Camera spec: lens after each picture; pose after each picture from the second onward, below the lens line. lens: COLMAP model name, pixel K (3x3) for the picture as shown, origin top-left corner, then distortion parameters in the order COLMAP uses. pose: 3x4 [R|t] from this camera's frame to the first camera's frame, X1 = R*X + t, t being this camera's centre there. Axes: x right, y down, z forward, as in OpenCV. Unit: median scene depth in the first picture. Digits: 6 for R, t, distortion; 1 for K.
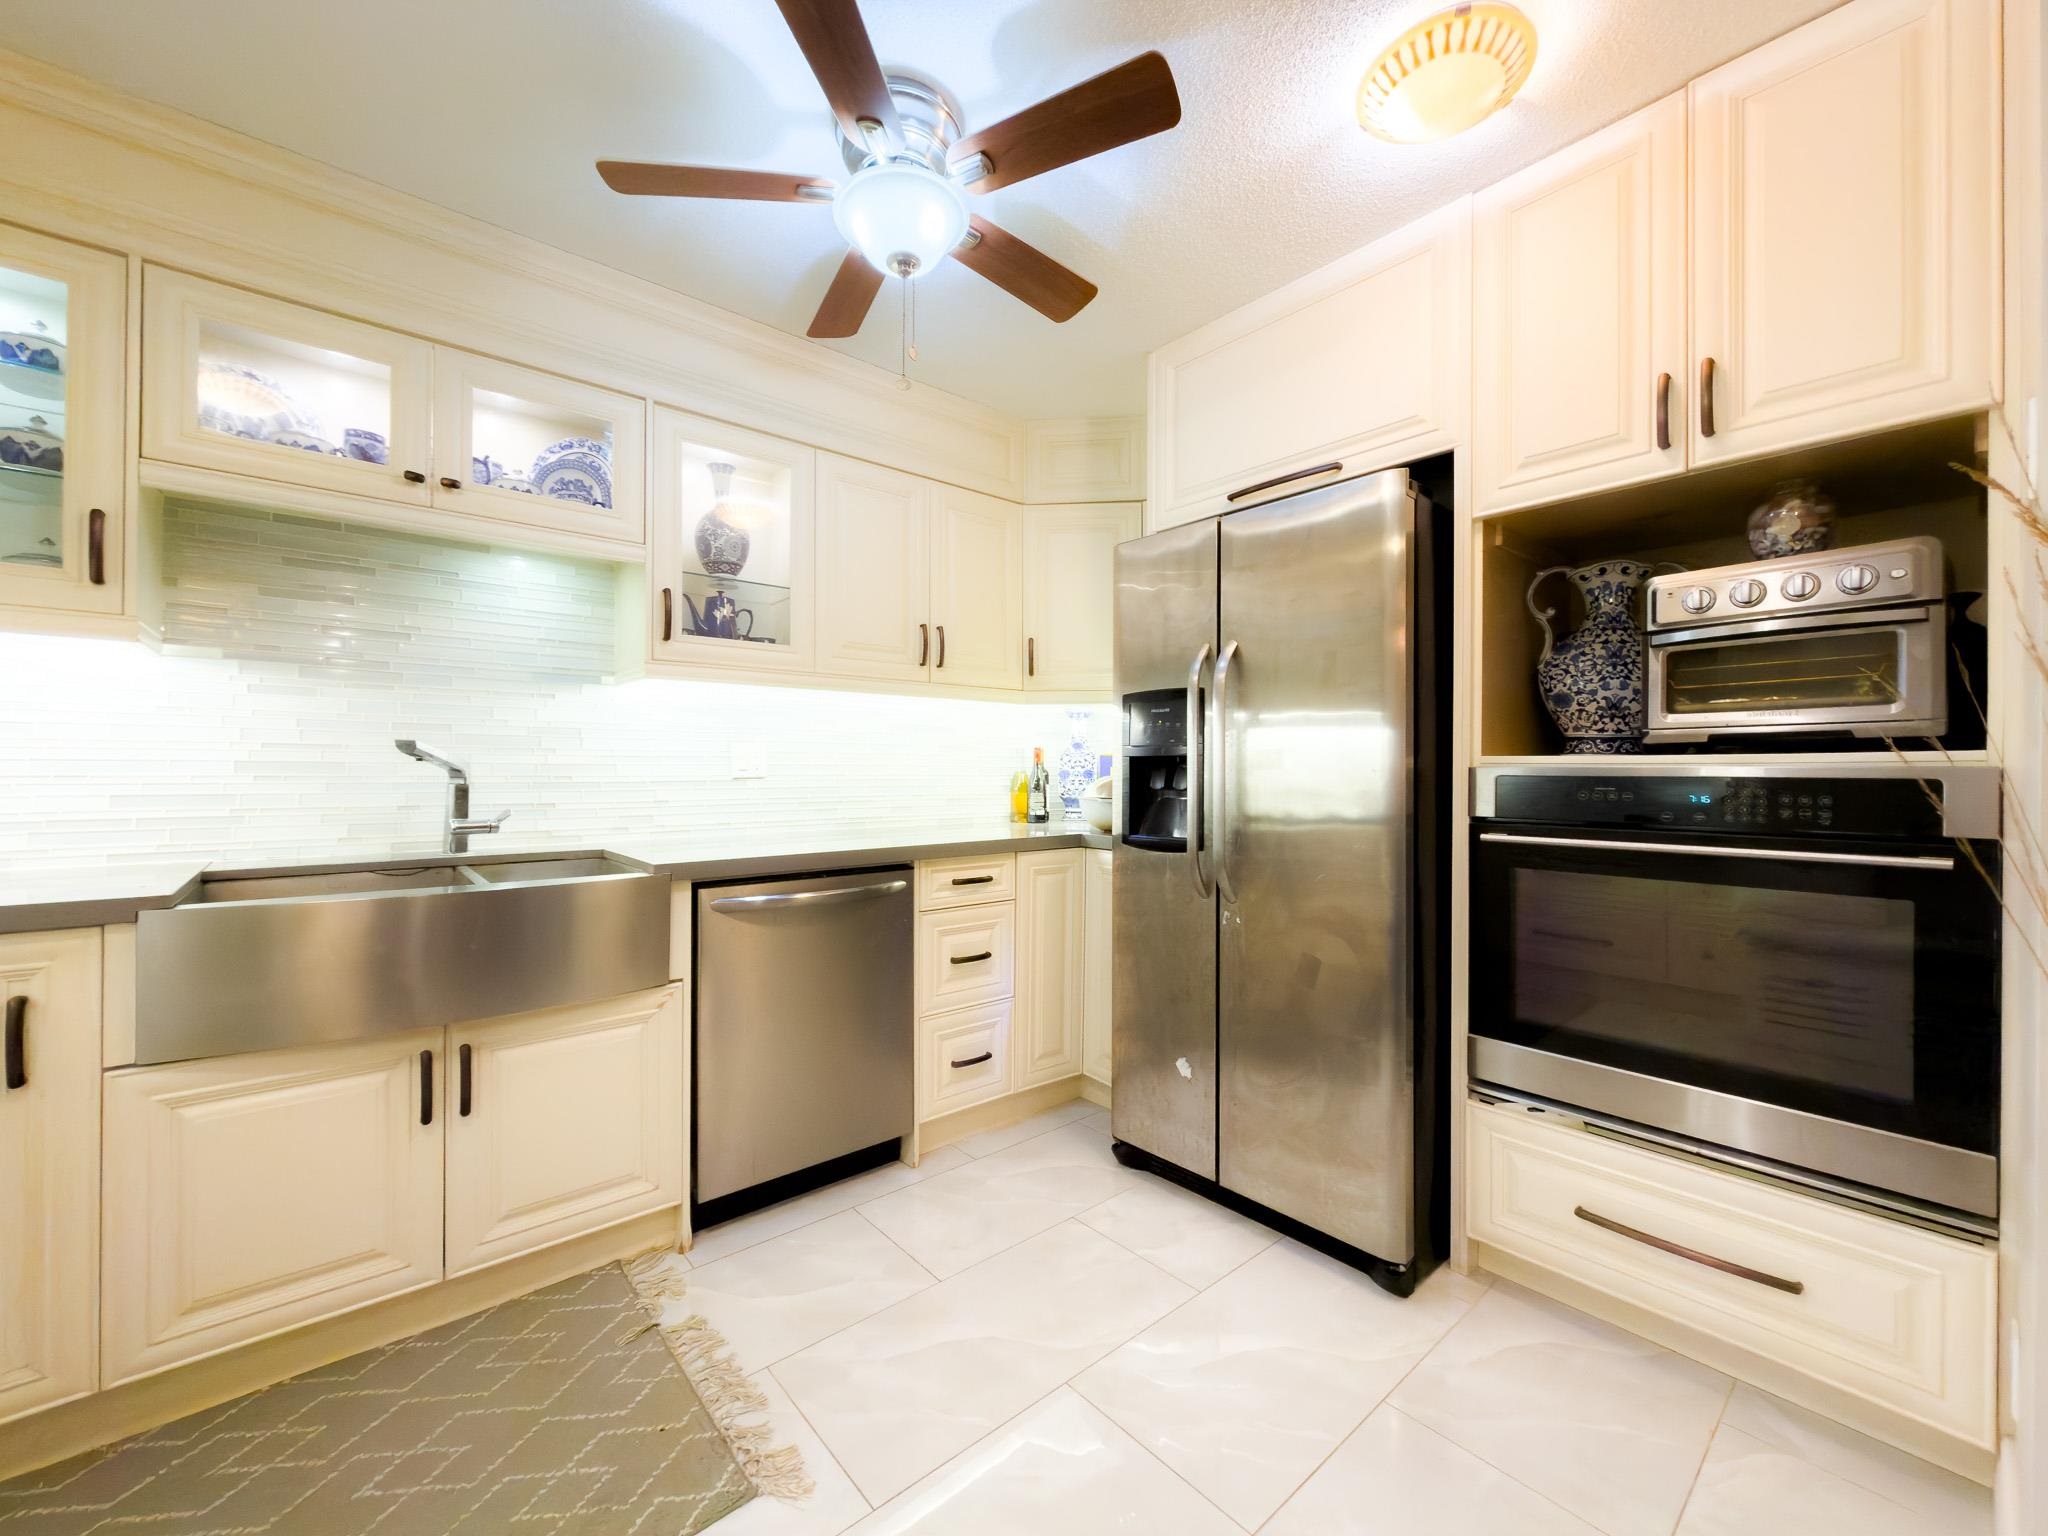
lens RADIAL K [[816.5, 0, 1022.3], [0, 816.5, 772.4], [0, 0, 1]] dist [-0.002530, -0.000184]
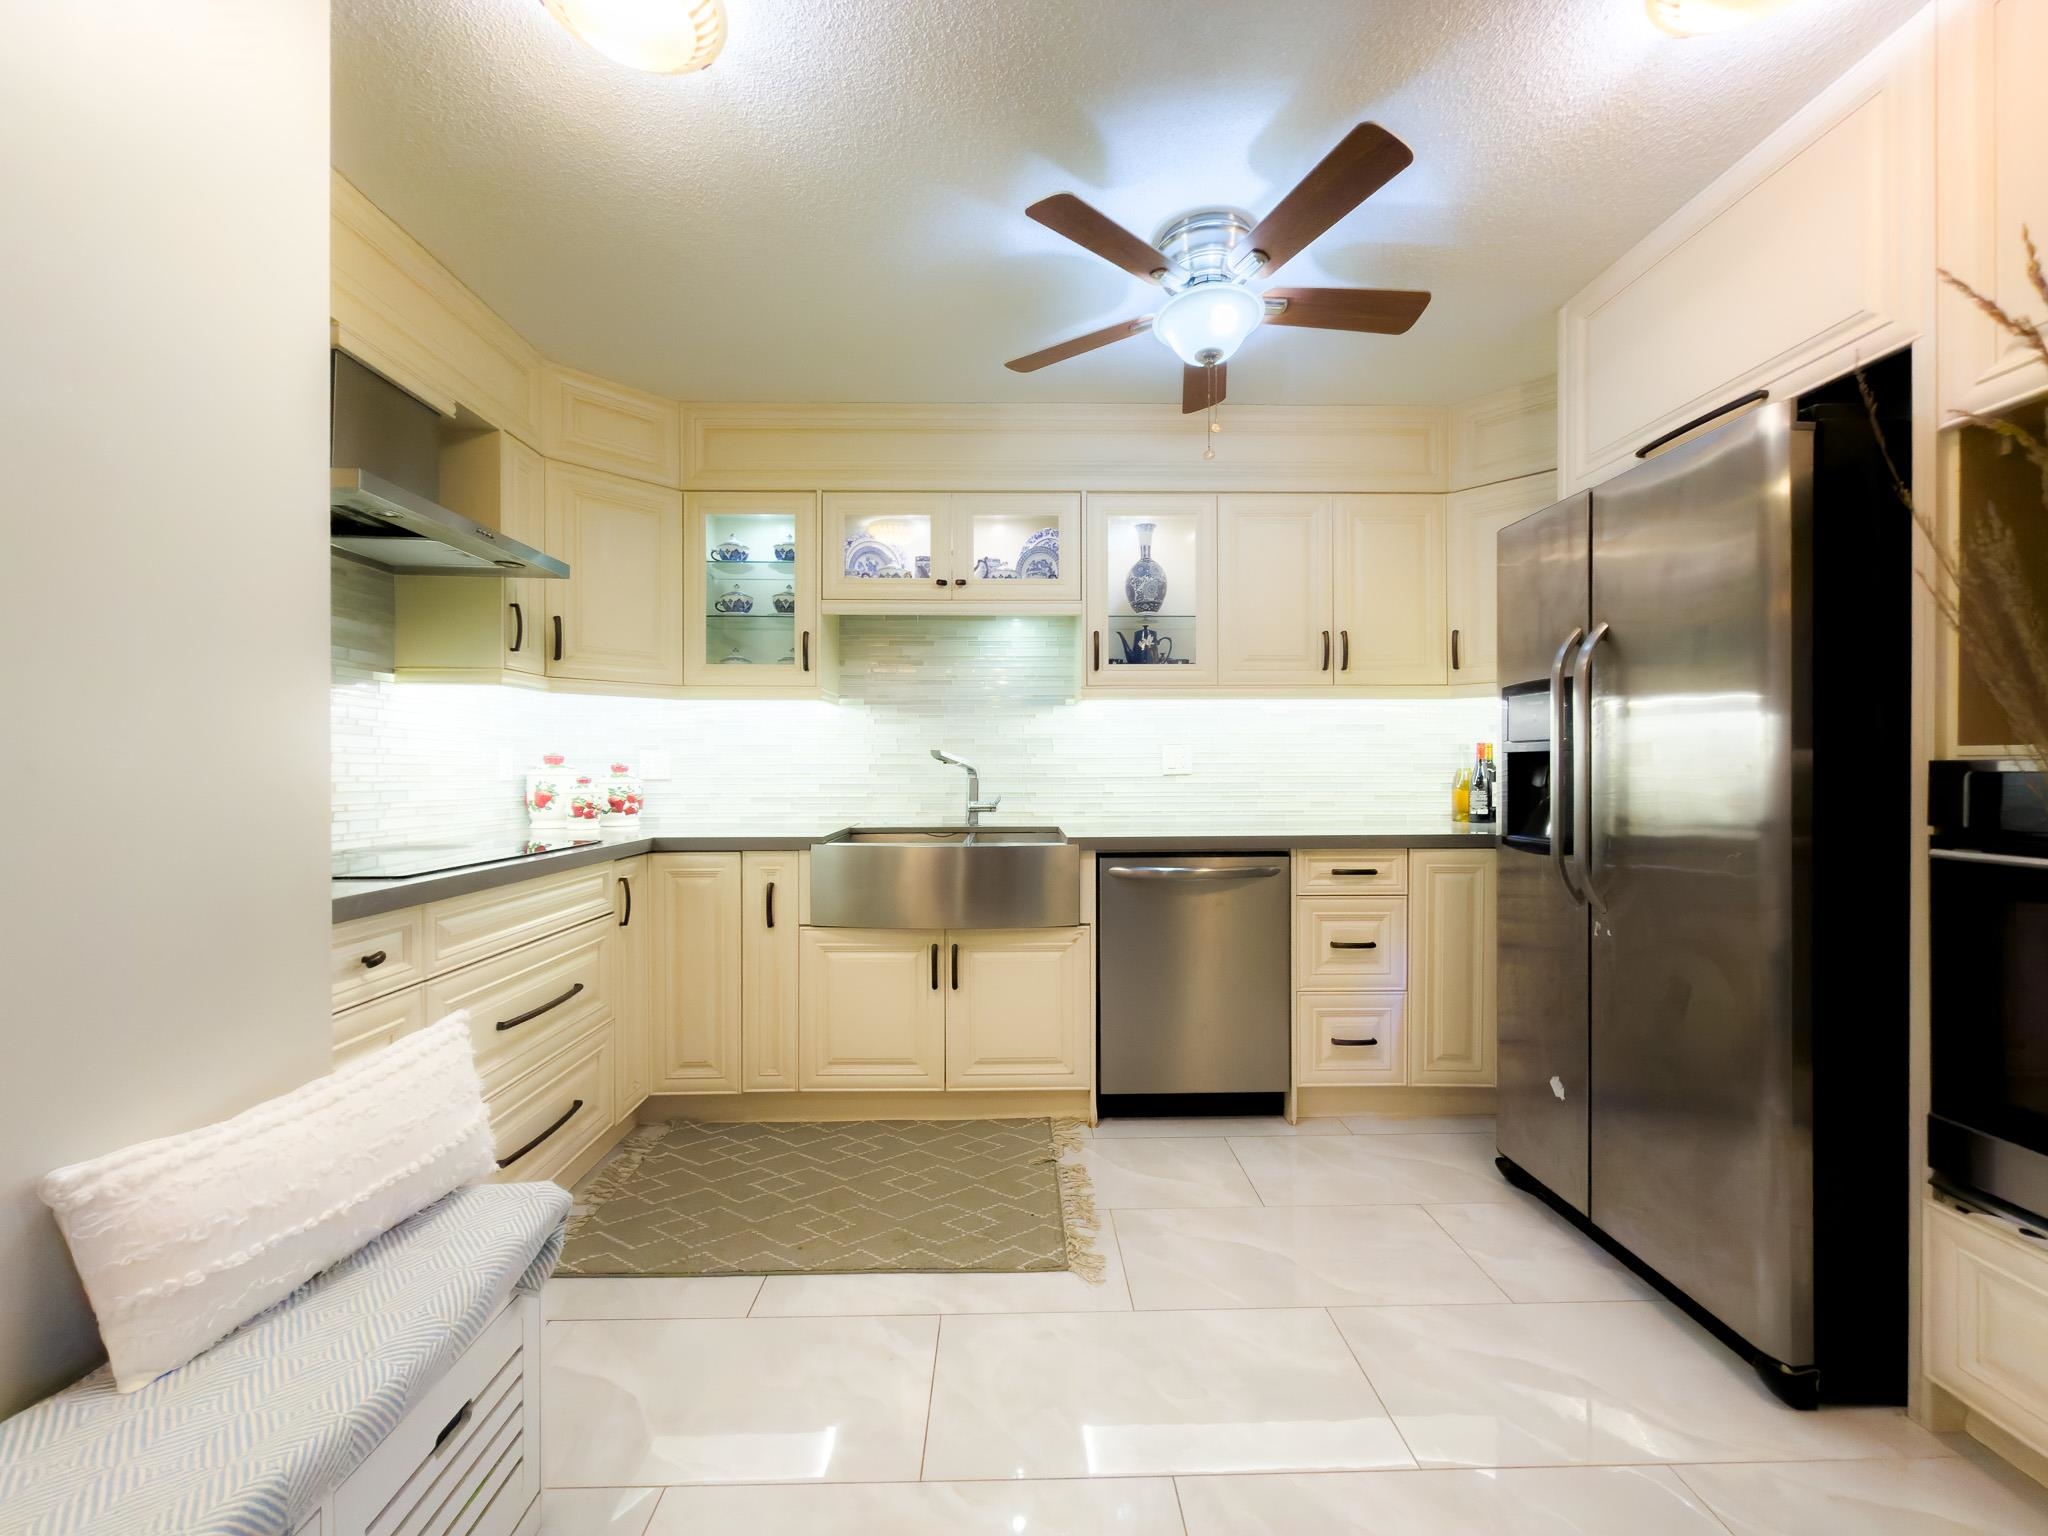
lens RADIAL K [[816.5, 0, 1022.3], [0, 816.5, 772.4], [0, 0, 1]] dist [-0.002530, -0.000184]
pose [[0.772840, -0.000929, -0.634601, 0.335248], [0.003025, 0.999993, 0.002220, -0.000046], [0.634594, -0.003635, 0.772837, -0.106457]]
